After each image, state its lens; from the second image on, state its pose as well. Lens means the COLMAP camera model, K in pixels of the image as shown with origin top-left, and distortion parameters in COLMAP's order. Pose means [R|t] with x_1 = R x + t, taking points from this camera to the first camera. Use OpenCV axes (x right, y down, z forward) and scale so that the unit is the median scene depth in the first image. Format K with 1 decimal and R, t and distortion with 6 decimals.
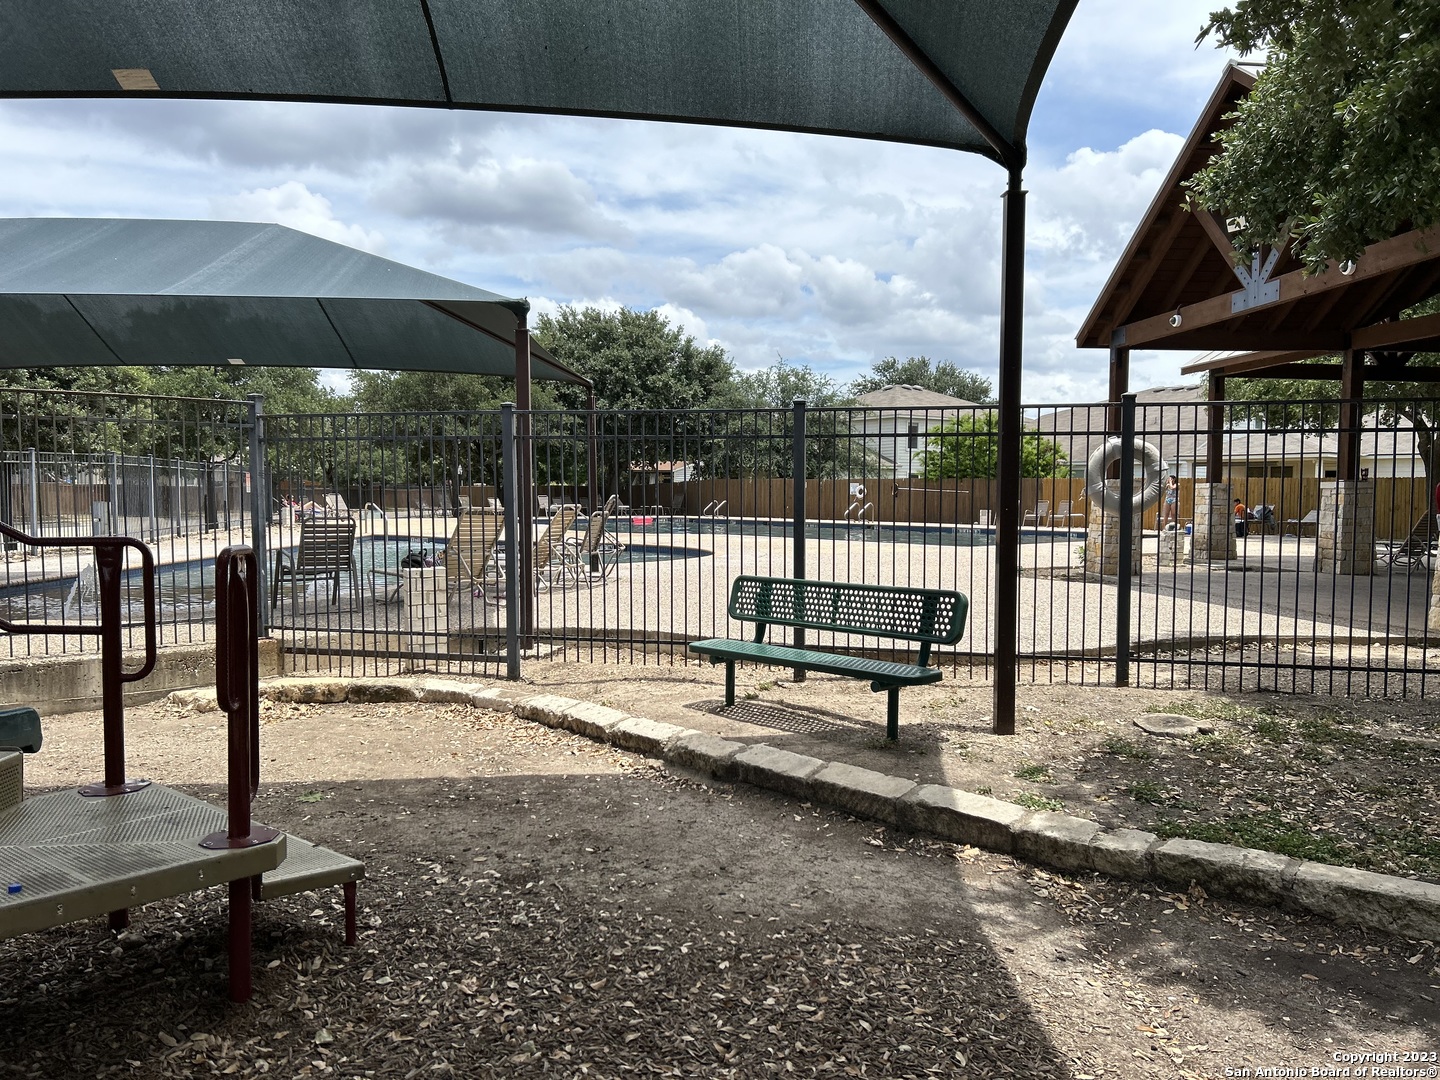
lens RADIAL K [[1075.7, 0, 720.0], [0, 1075.7, 540.0], [0, 0, 1]] dist [0.009790, -0.000708]
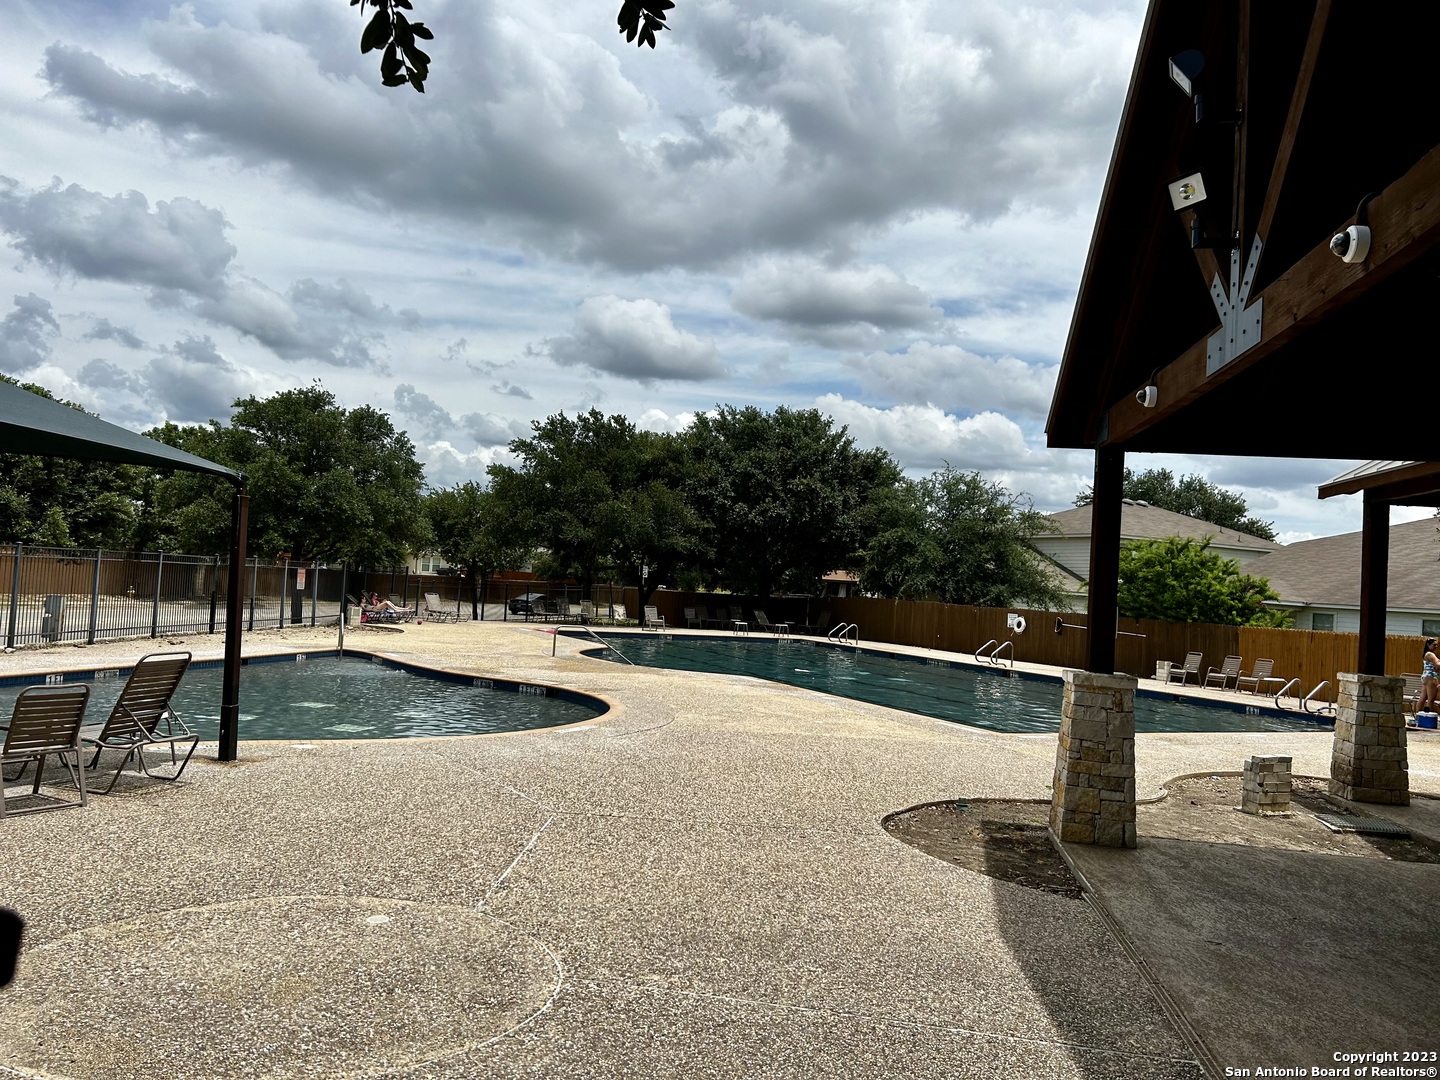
lens RADIAL K [[1075.7, 0, 720.0], [0, 1075.7, 540.0], [0, 0, 1]] dist [0.009790, -0.000708]
pose [[0.966918, 0.043213, -0.251400, 0.101289], [-0.066899, 0.994008, -0.086443, -0.020504], [0.246159, 0.100401, 0.964015, 0.124673]]
